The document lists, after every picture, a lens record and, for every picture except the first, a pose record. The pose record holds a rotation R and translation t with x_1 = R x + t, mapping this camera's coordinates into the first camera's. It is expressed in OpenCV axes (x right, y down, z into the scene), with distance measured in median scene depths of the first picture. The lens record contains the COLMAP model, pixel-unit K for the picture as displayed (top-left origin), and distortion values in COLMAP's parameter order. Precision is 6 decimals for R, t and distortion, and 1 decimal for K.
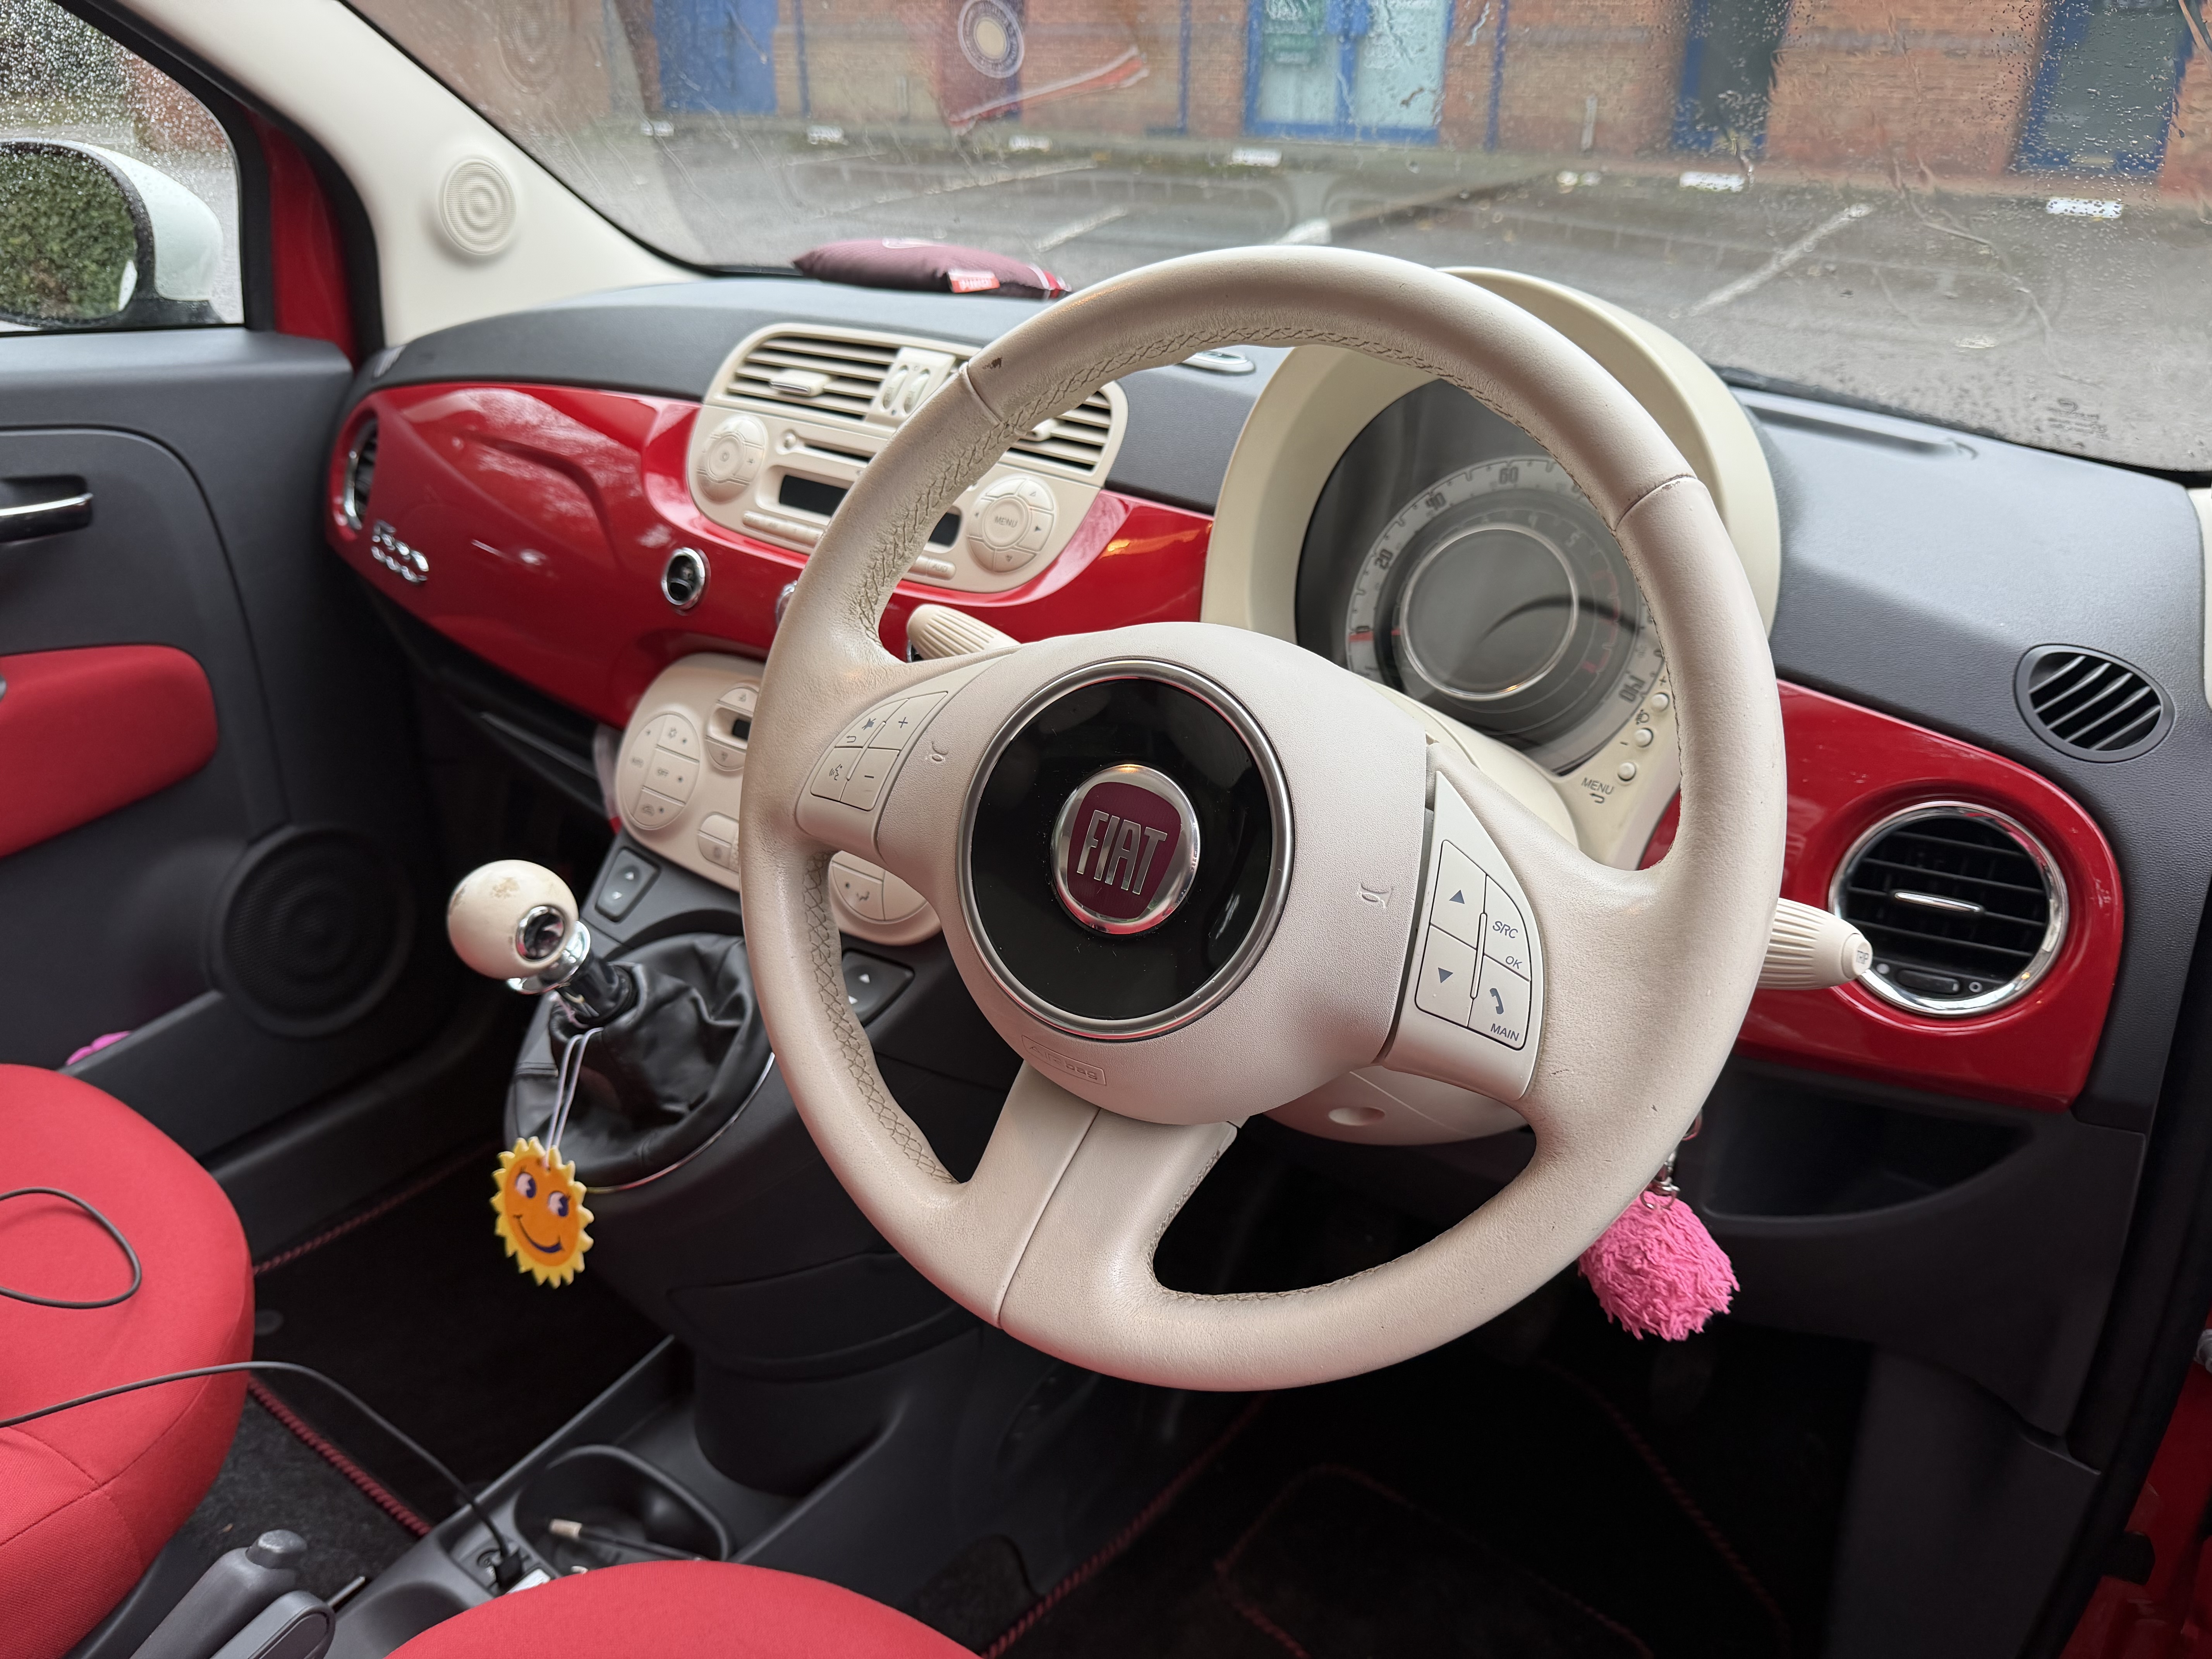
lens RADIAL K [[1641.9, 0, 1107.2], [0, 1641.9, 827.6], [0, 0, 1]] dist [-0.001299, 0.000728]
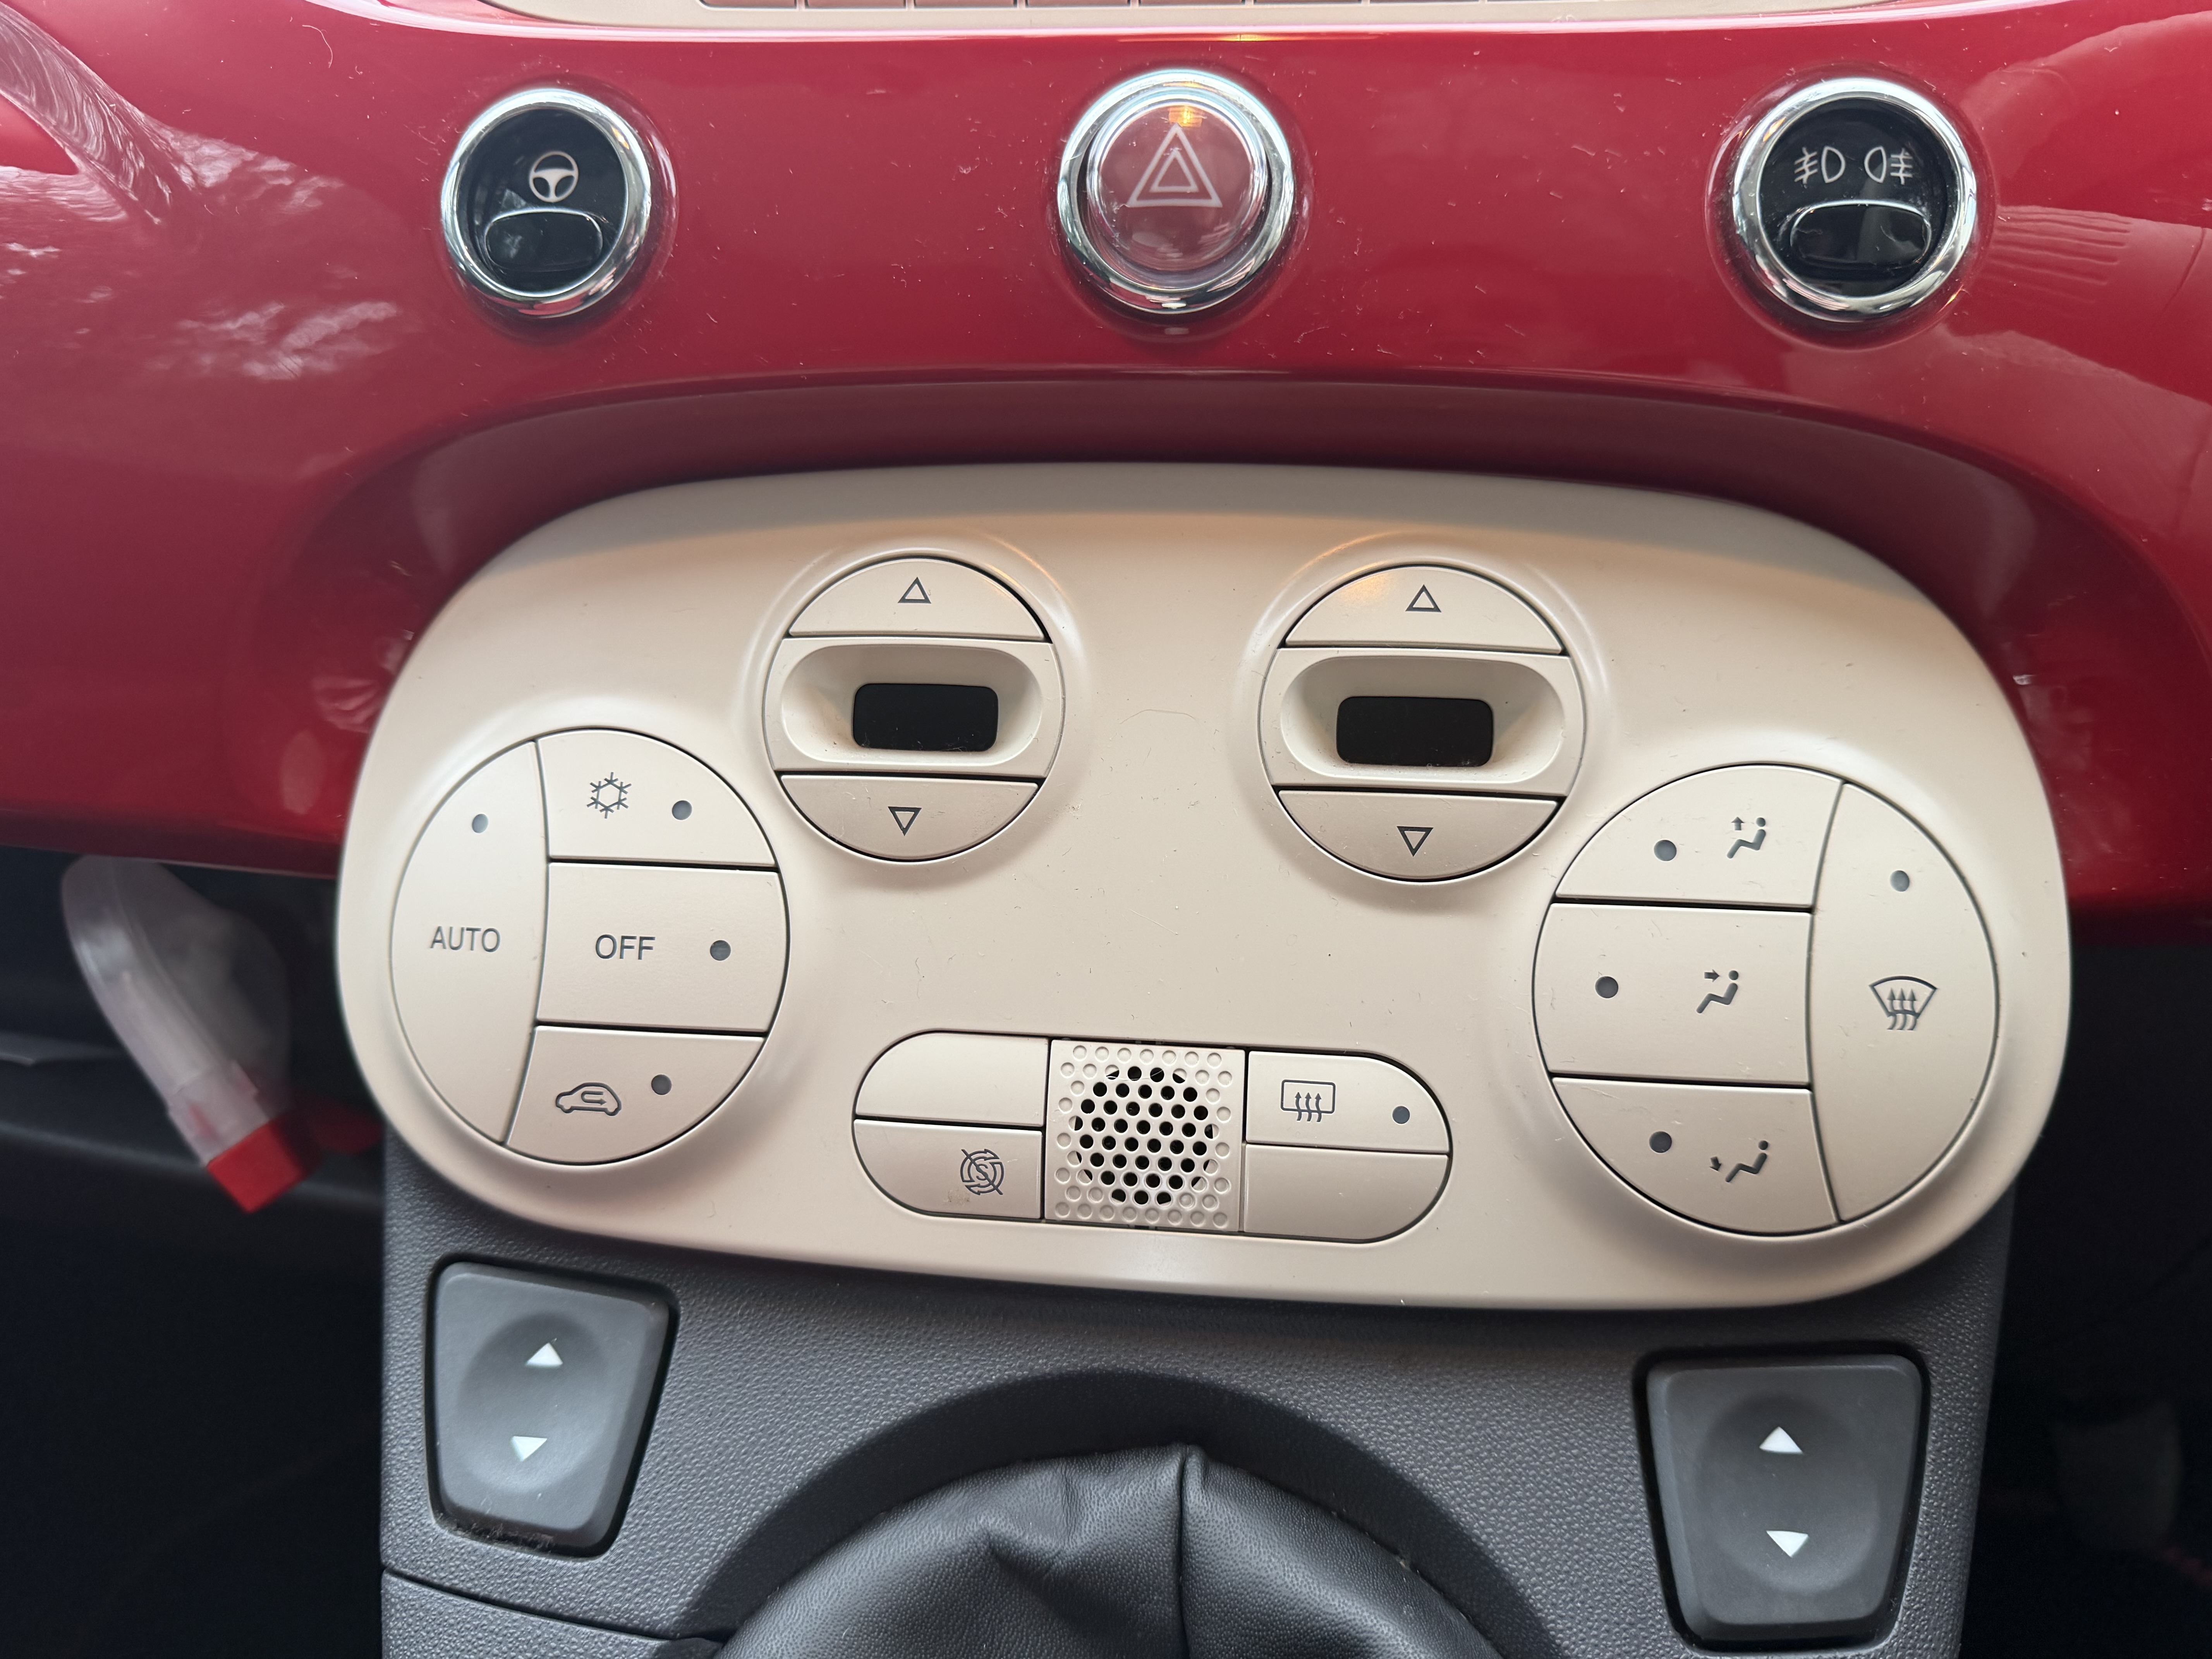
lens RADIAL K [[1641.9, 0, 1104.9], [0, 1641.9, 833.4], [0, 0, 1]] dist [-0.001299, 0.000728]
pose [[0.857849, -0.223778, 0.462622, -0.322659], [0.235051, 0.971388, 0.034016, -0.041952], [-0.456997, 0.079559, 0.885903, 0.728127]]
